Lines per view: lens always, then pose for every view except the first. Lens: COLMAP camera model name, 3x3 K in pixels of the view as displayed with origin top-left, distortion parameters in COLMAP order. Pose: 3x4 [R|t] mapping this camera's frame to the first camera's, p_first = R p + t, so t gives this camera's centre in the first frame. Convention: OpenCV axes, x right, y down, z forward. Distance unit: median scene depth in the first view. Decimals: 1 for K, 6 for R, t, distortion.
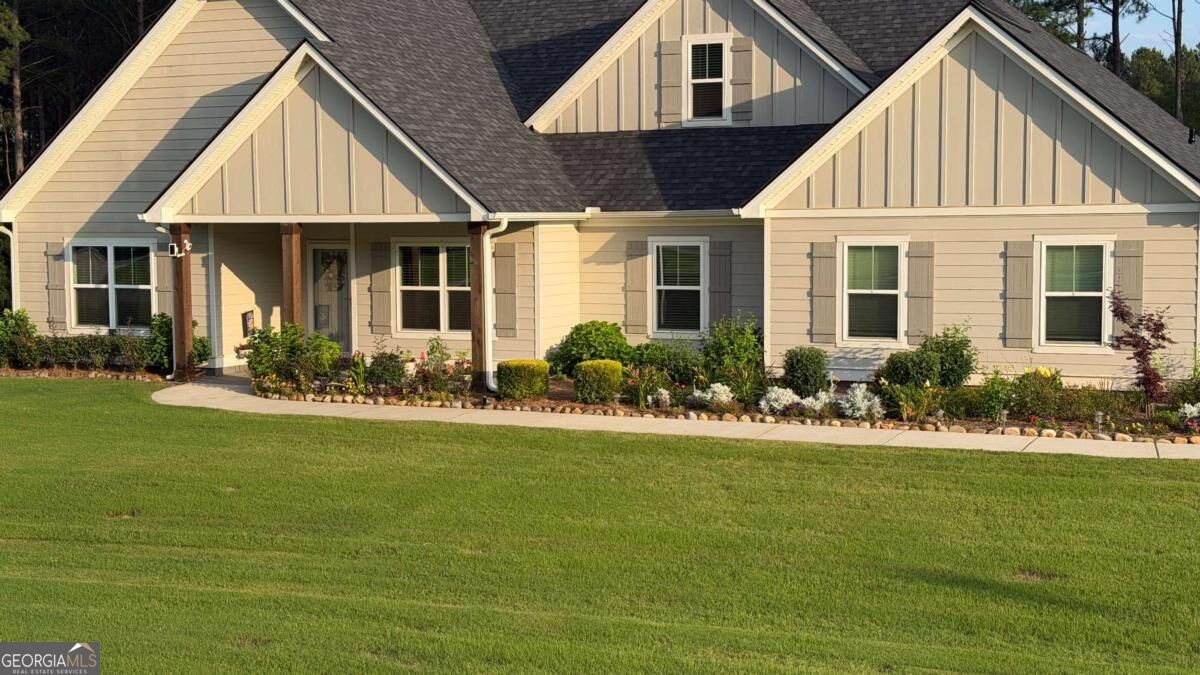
lens RADIAL K [[1642.0, 0, 600.5], [0, 1642.0, 341.6], [0, 0, 1]] dist [0.124055, 0.000000]
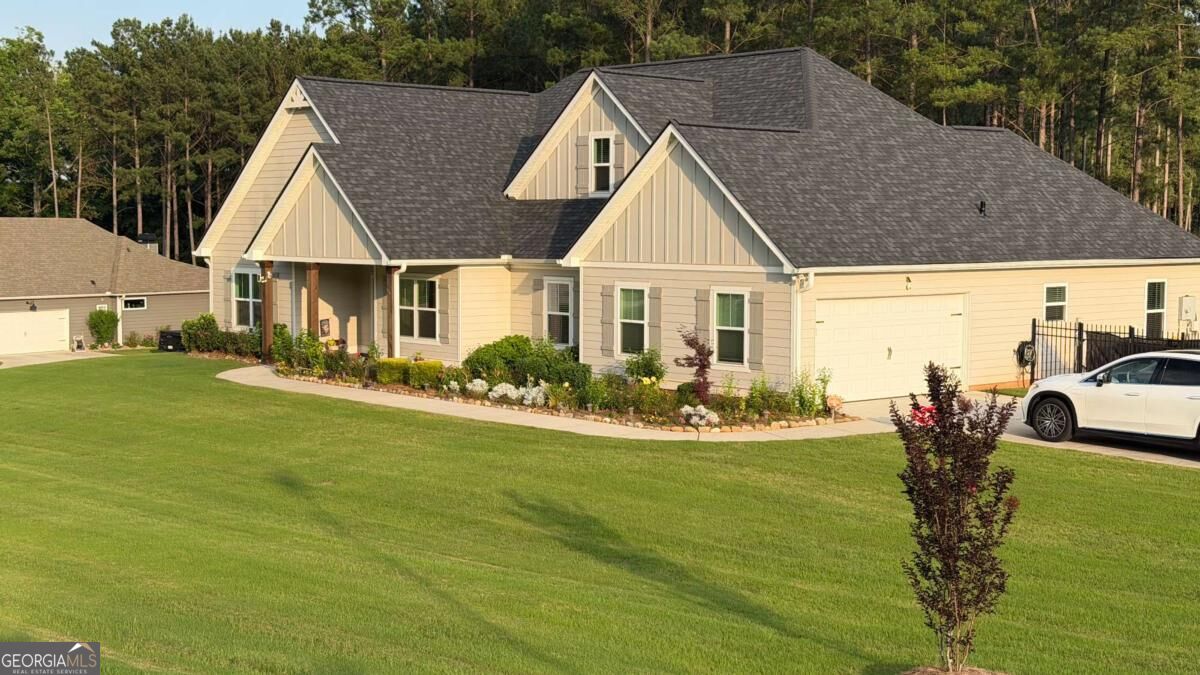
lens RADIAL K [[1642.0, 0, 599.5], [0, 1642.0, 335.9], [0, 0, 1]] dist [0.124055, 0.000000]
pose [[0.914760, 0.038462, -0.402163, 0.641725], [-0.040750, 0.999165, 0.002866, -0.018824], [0.401938, 0.013767, 0.915564, -0.271384]]
